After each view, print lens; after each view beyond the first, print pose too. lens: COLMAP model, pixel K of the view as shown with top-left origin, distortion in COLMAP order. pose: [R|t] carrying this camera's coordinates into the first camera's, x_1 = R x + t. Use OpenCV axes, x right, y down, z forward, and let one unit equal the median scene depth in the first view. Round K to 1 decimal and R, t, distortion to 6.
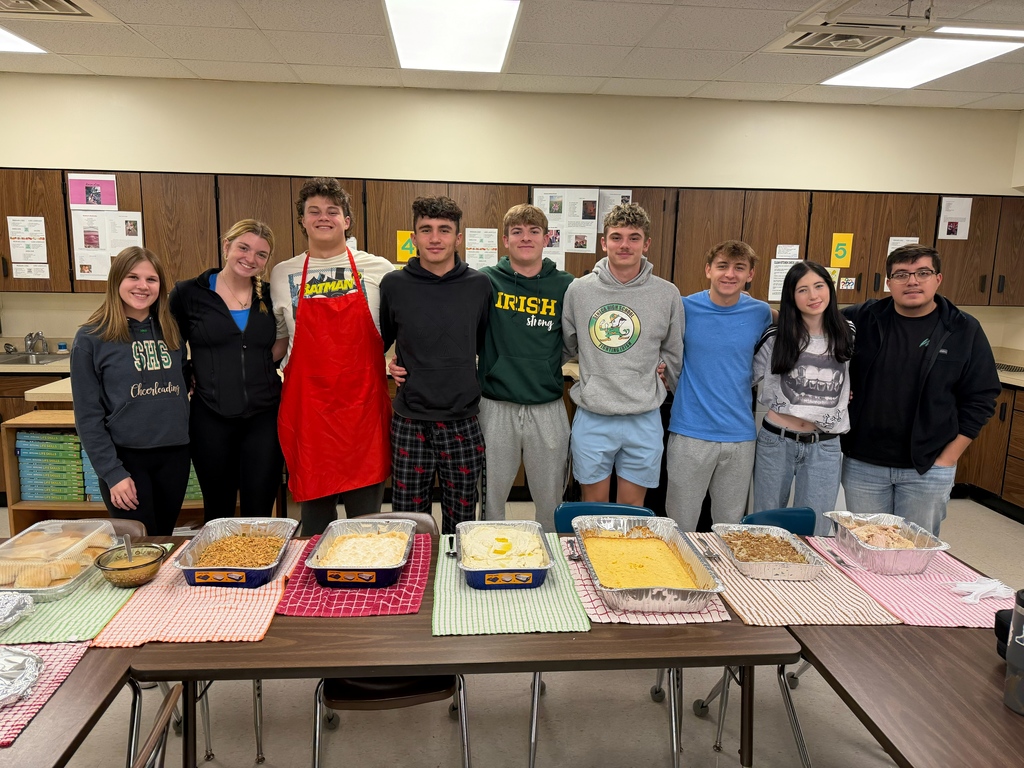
lens RADIAL K [[744.6, 0, 512.0], [0, 744.6, 384.0], [0, 0, 1]] dist [0.108154, -0.138475]
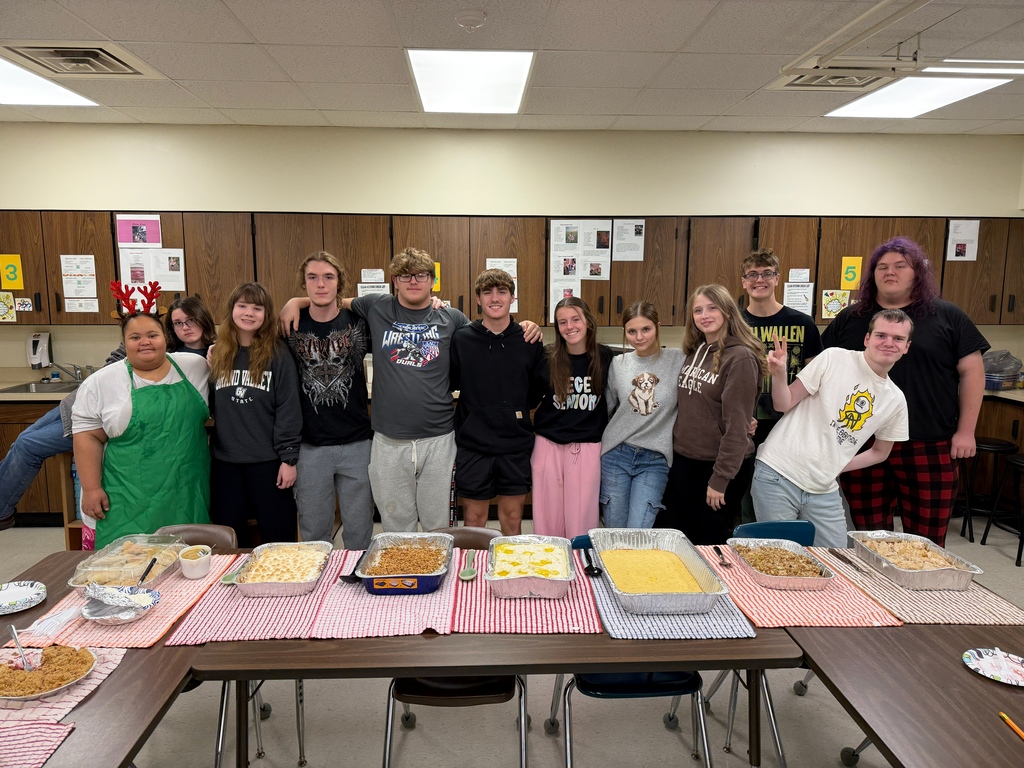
lens RADIAL K [[866.9, 0, 512.0], [0, 866.9, 384.0], [0, 0, 1]] dist [0.143741, -0.249354]
pose [[0.999019, -0.011273, -0.042833, 0.024820], [0.010284, 0.999677, -0.023255, -0.002910], [0.043081, 0.022791, 0.998812, -0.217455]]
